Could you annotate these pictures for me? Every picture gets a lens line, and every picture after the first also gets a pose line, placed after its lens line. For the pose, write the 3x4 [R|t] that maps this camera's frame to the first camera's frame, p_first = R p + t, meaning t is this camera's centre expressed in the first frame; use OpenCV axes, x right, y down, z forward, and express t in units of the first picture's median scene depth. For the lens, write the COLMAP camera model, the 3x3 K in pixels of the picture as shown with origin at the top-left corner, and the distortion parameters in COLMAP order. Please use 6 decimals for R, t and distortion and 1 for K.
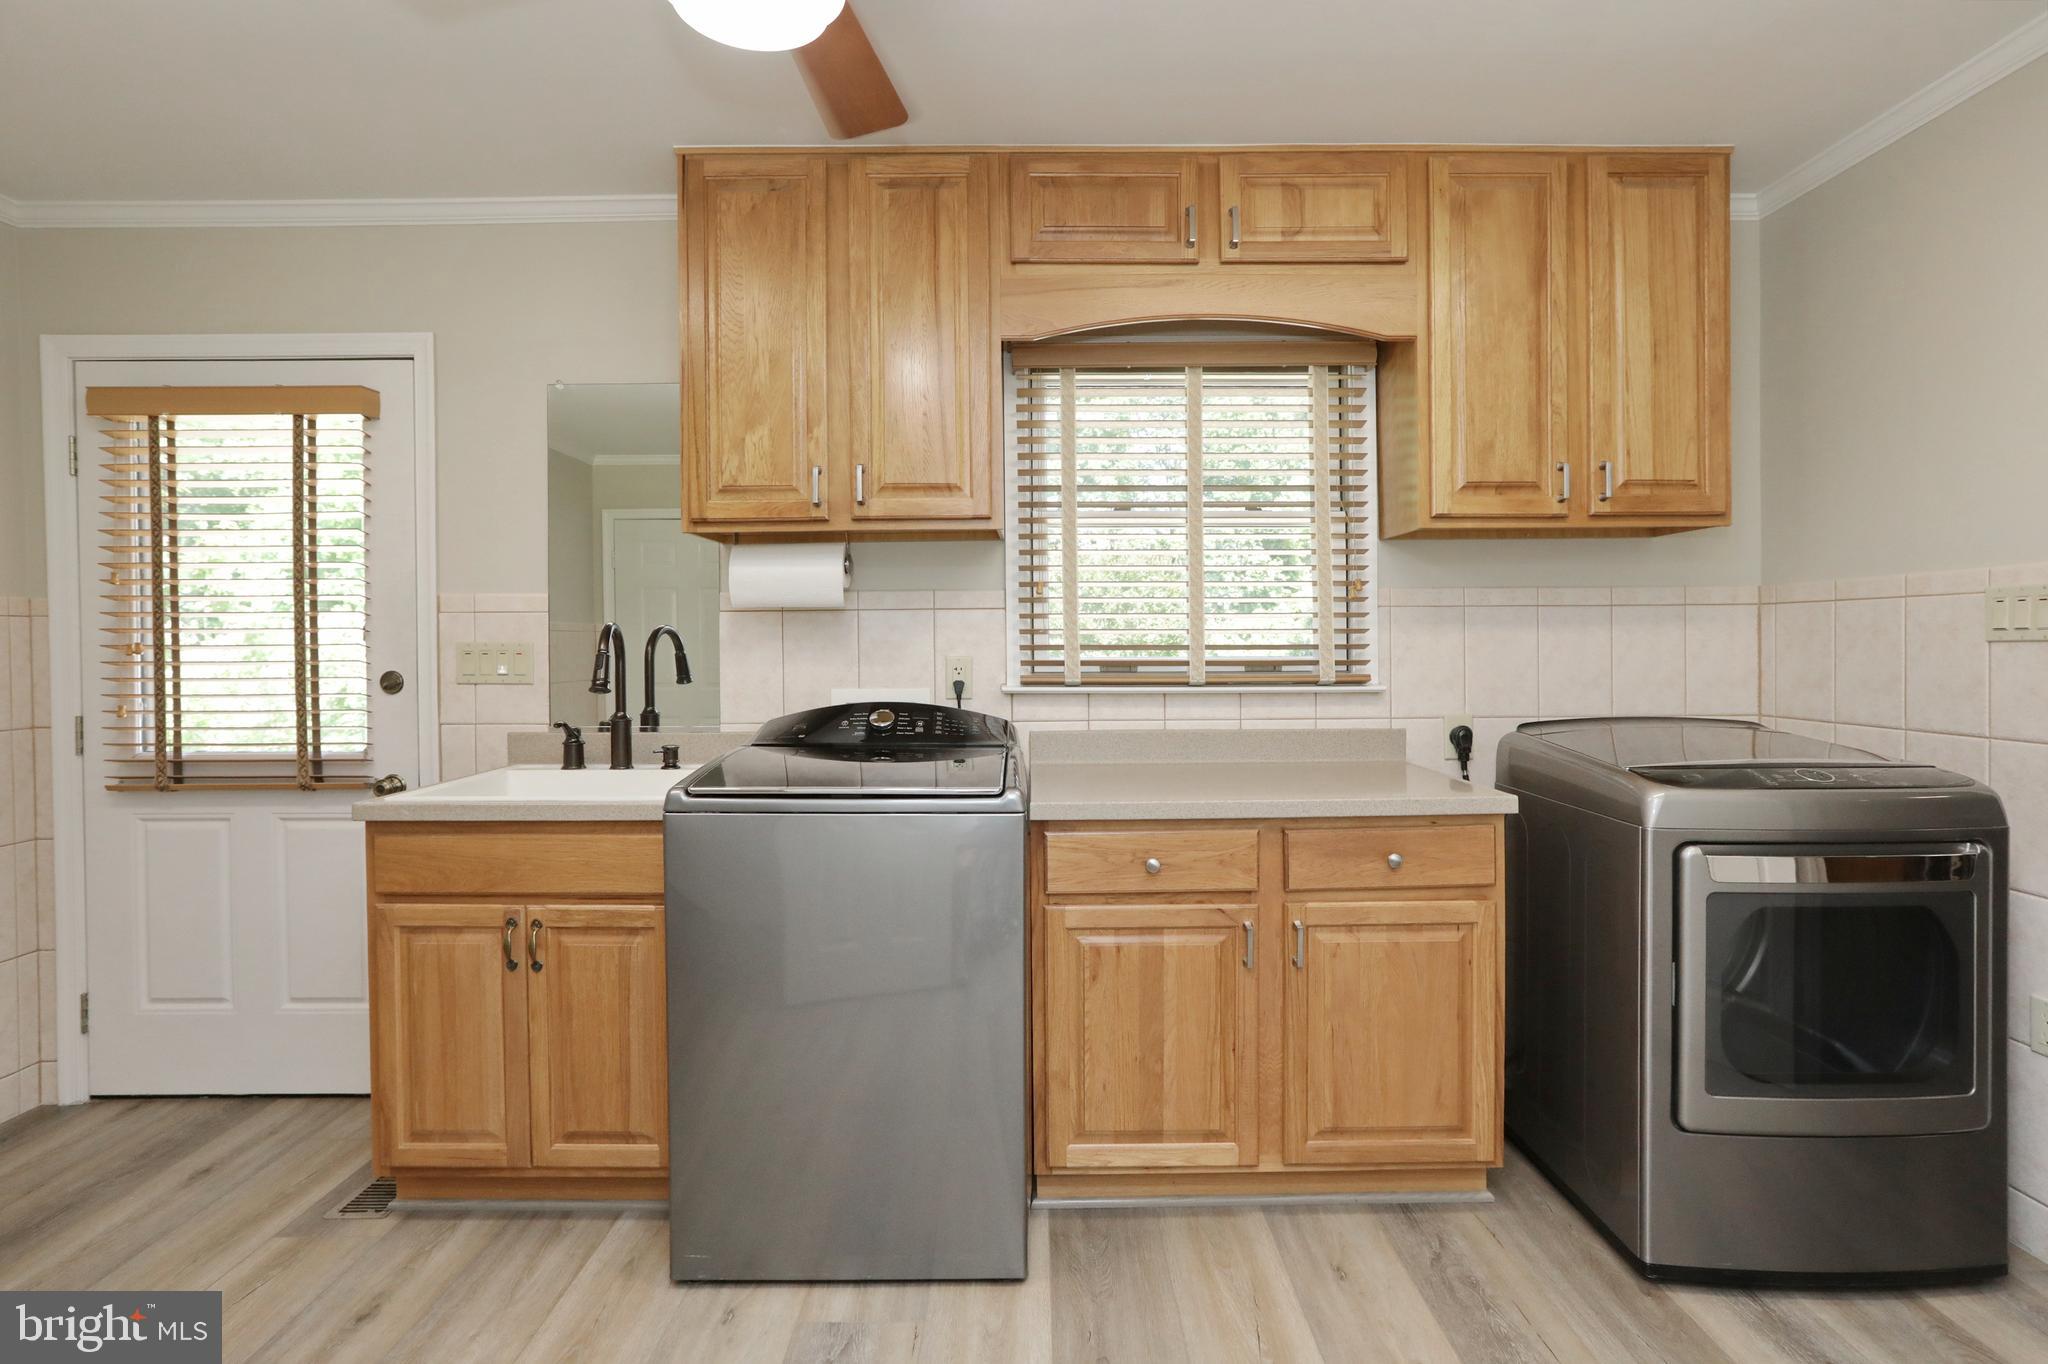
lens RADIAL K [[1017.7, 0, 1013.6], [0, 1017.7, 658.2], [0, 0, 1]] dist [-0.053341, 0.025936]
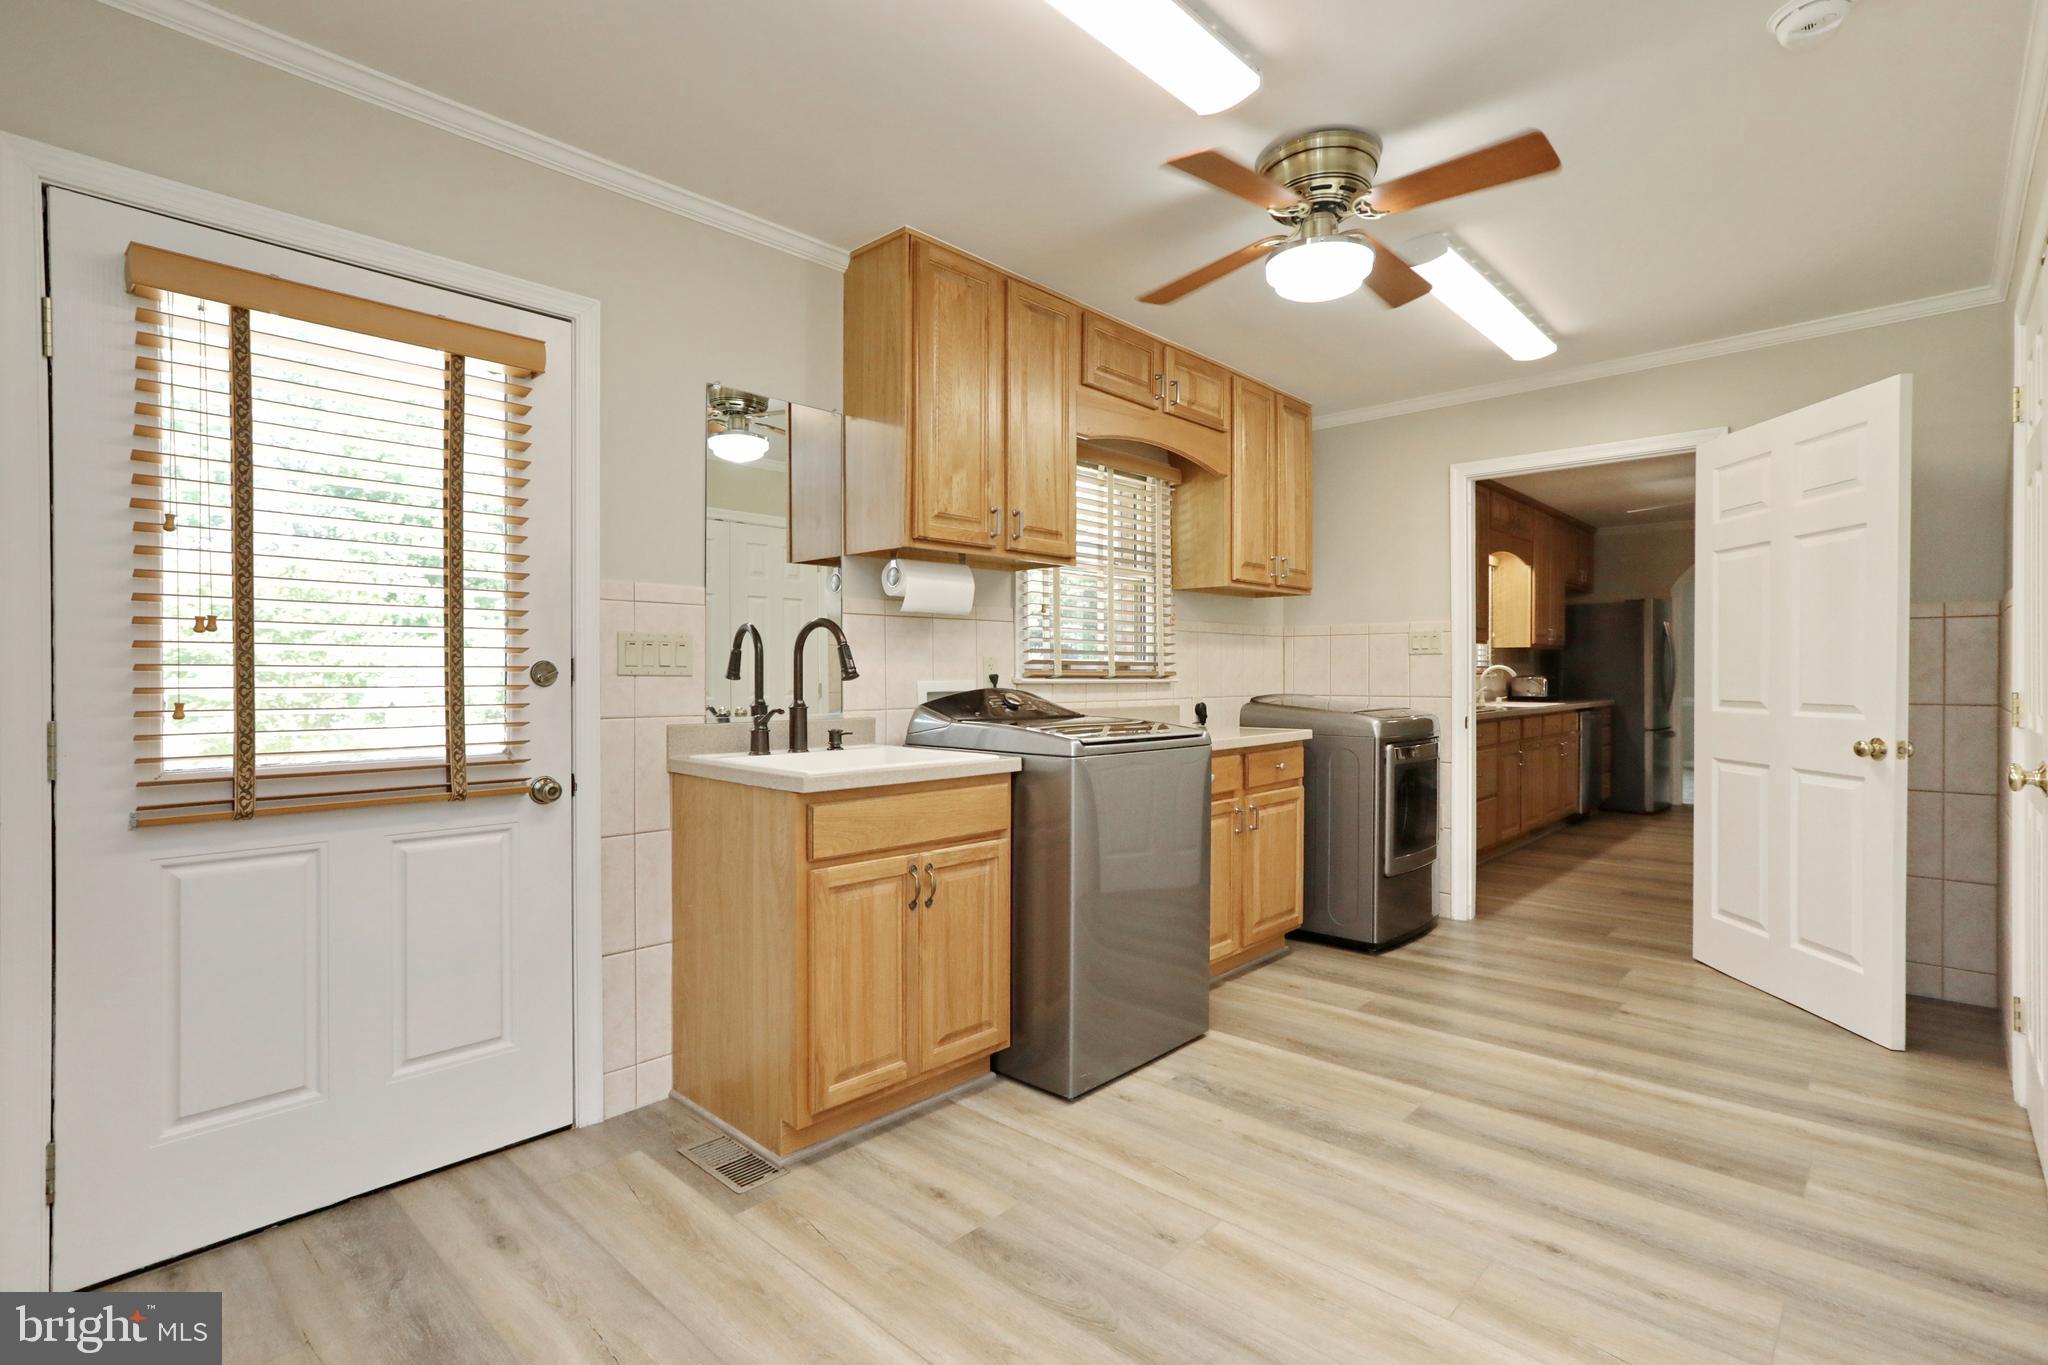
lens RADIAL K [[1005.2, 0, 1024.0], [0, 1005.2, 682.5], [0, 0, 1]] dist [-0.074042, 0.054459]
pose [[0.677311, -0.000410, 0.735697, -1.119966], [0.006026, 0.999969, -0.004991, 0.044848], [-0.735672, 0.007814, 0.677293, 0.091303]]
